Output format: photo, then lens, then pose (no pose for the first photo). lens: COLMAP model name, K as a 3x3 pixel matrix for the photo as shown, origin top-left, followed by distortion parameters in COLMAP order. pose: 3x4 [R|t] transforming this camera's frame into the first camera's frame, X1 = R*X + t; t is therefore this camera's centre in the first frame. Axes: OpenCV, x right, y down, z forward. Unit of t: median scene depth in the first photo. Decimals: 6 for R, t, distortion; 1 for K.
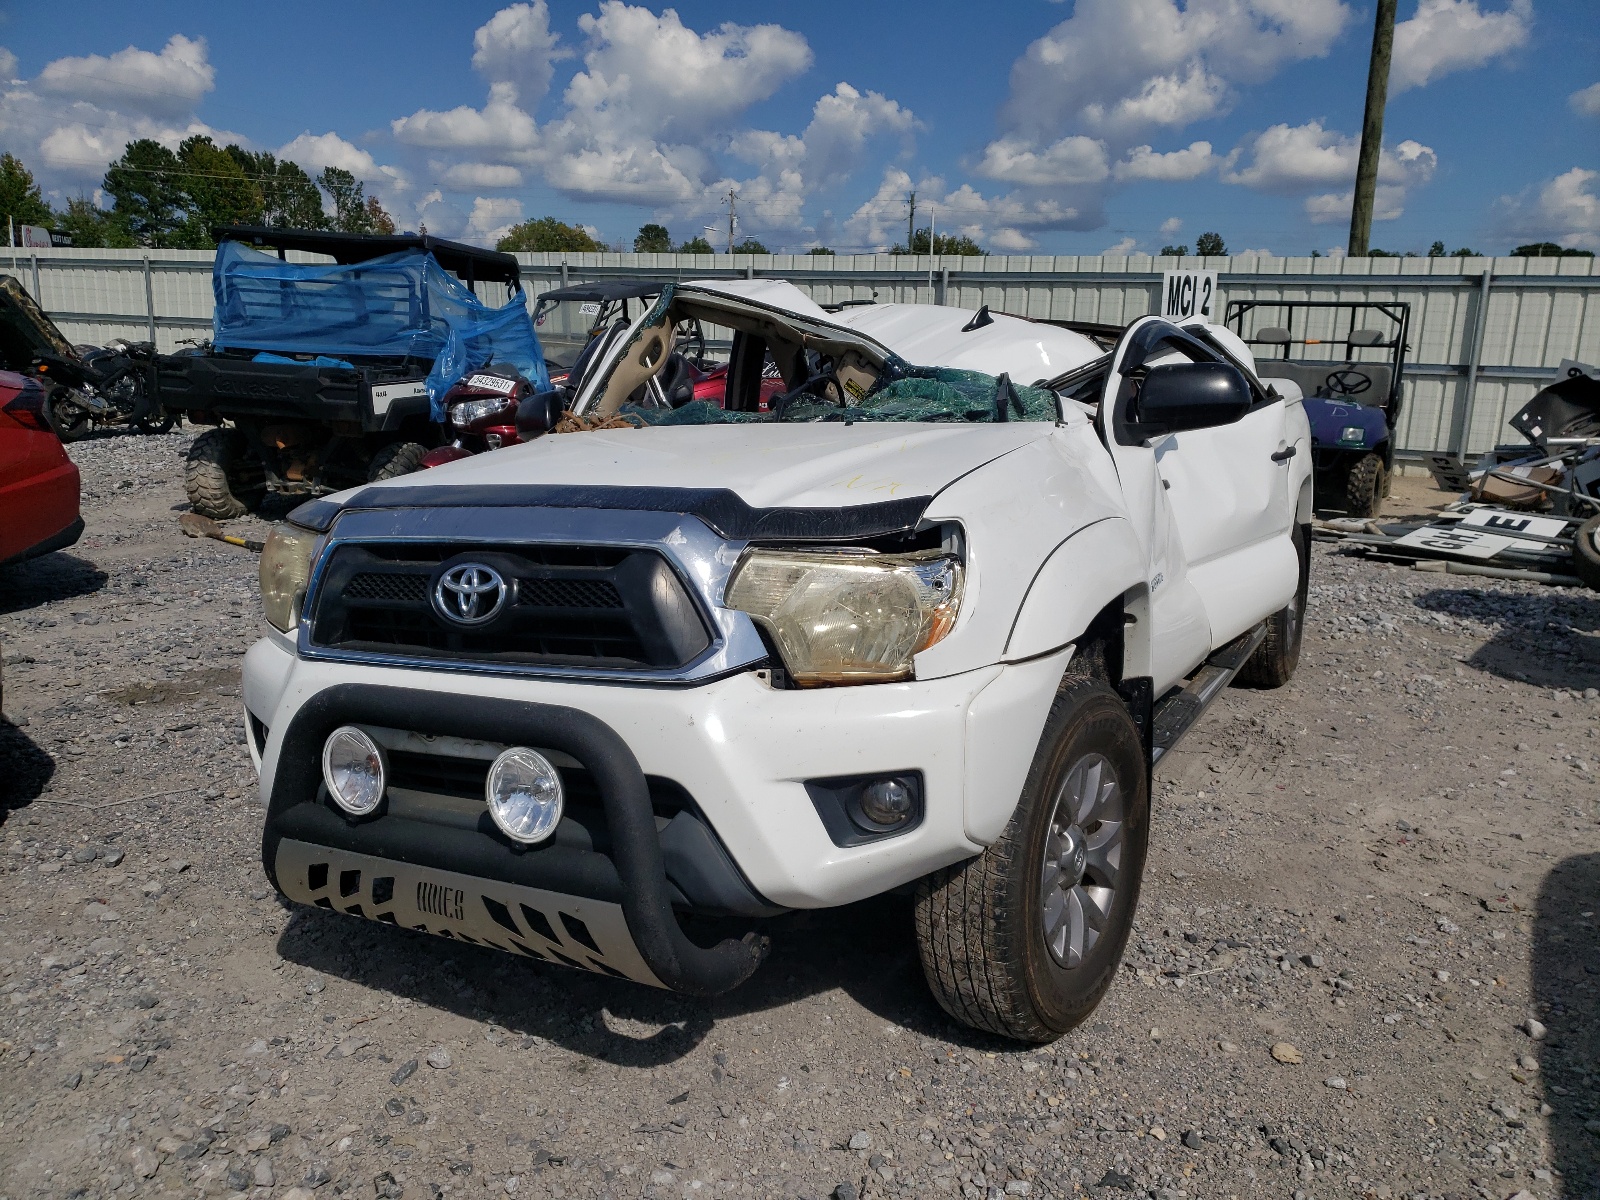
lens RADIAL K [[1207.4, 0, 800.0], [0, 1207.4, 600.0], [0, 0, 1]] dist [0.002176, -0.000383]
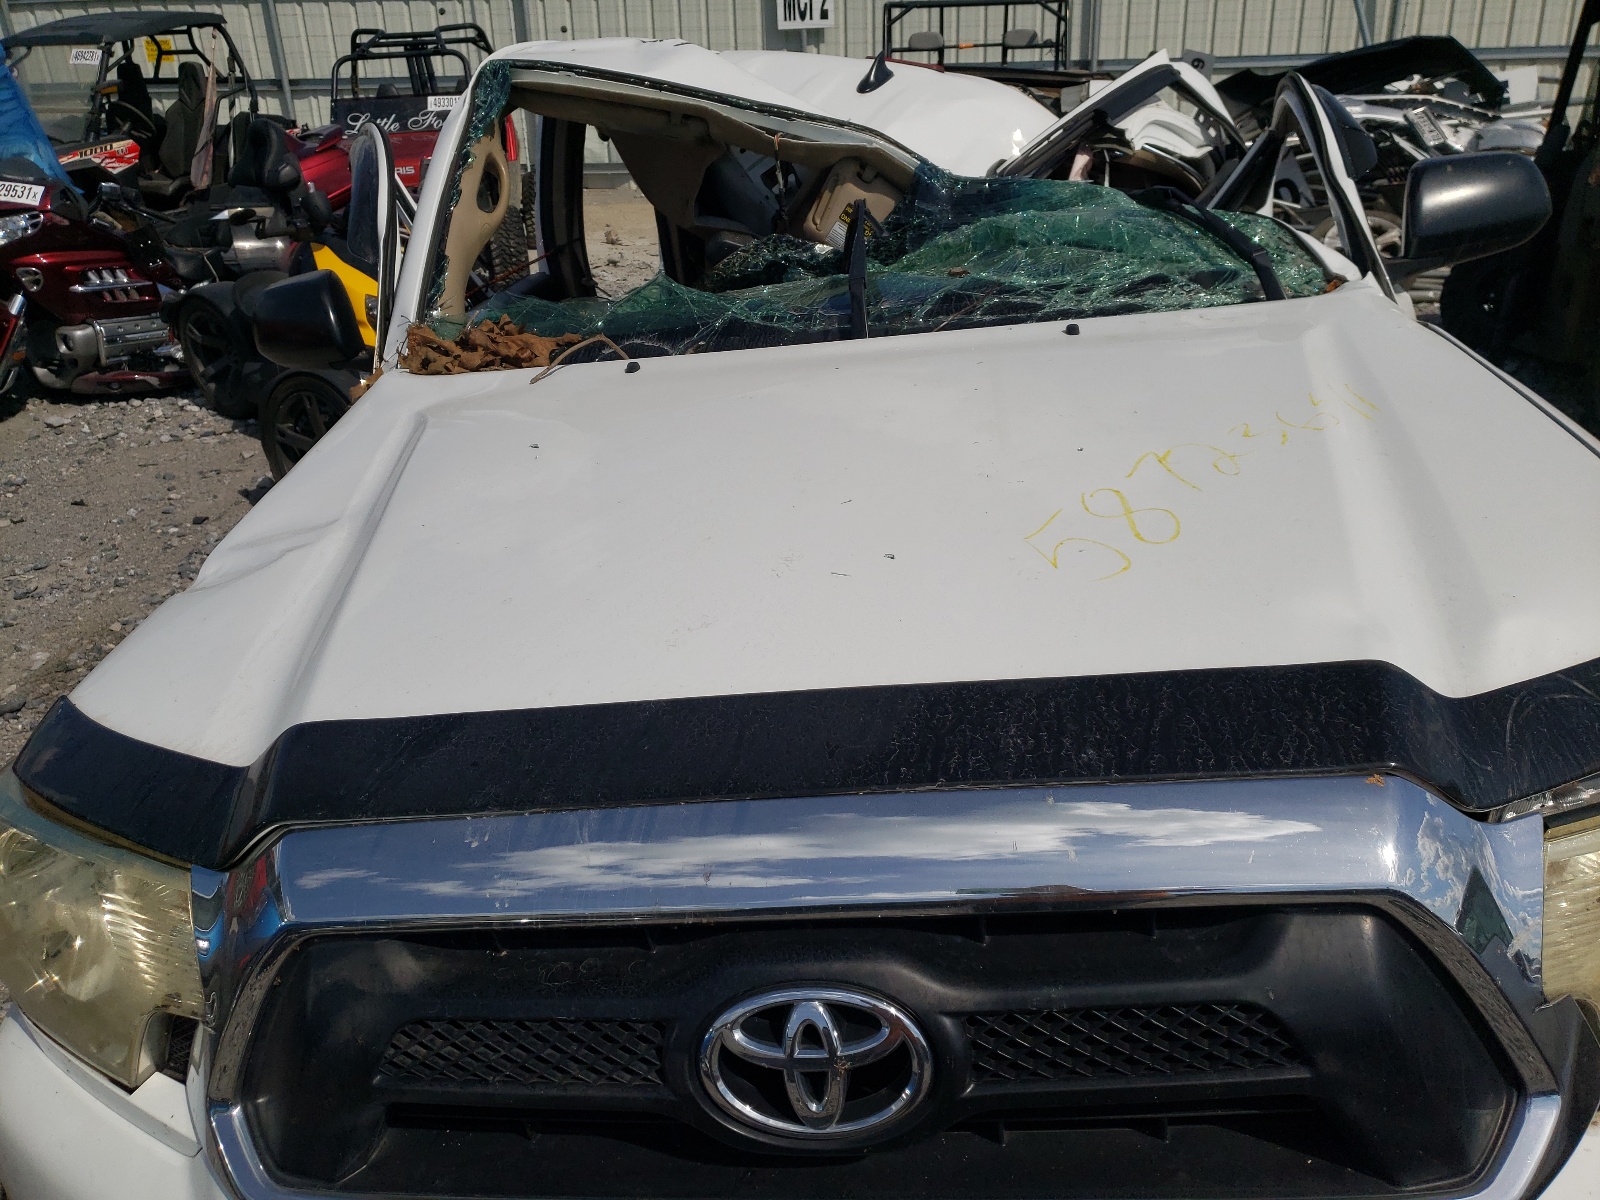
lens RADIAL K [[1262.8, 0, 801.8], [0, 1262.8, 524.0], [0, 0, 1]] dist [0.003550, -0.005602]
pose [[0.931982, -0.175851, 0.316995, -0.085945], [0.126972, 0.977418, 0.168914, -0.053918], [-0.339540, -0.117175, 0.933264, 0.153615]]
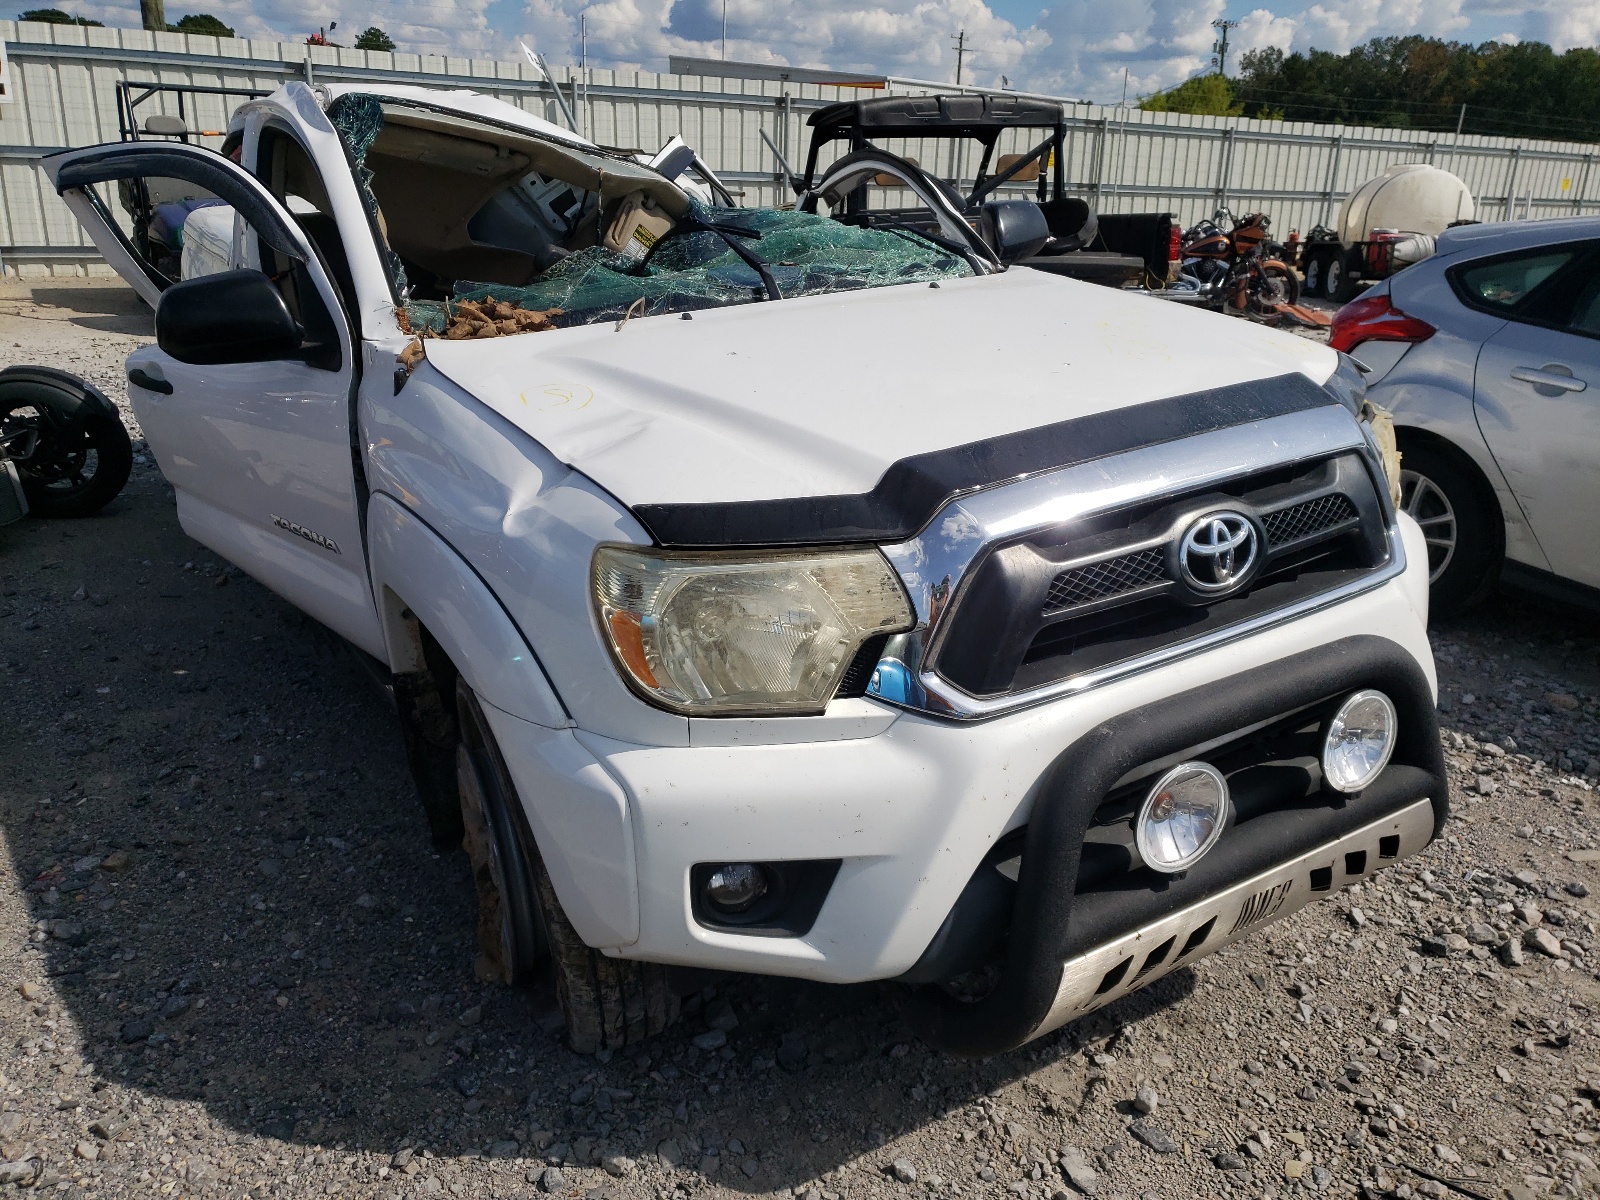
lens RADIAL K [[1262.8, 0, 801.8], [0, 1262.8, 524.0], [0, 0, 1]] dist [0.003550, -0.005602]
pose [[0.529781, -0.241858, 0.812919, -0.254290], [0.159044, 0.969805, 0.184886, -0.051036], [-0.833089, 0.031341, 0.552250, 0.178915]]
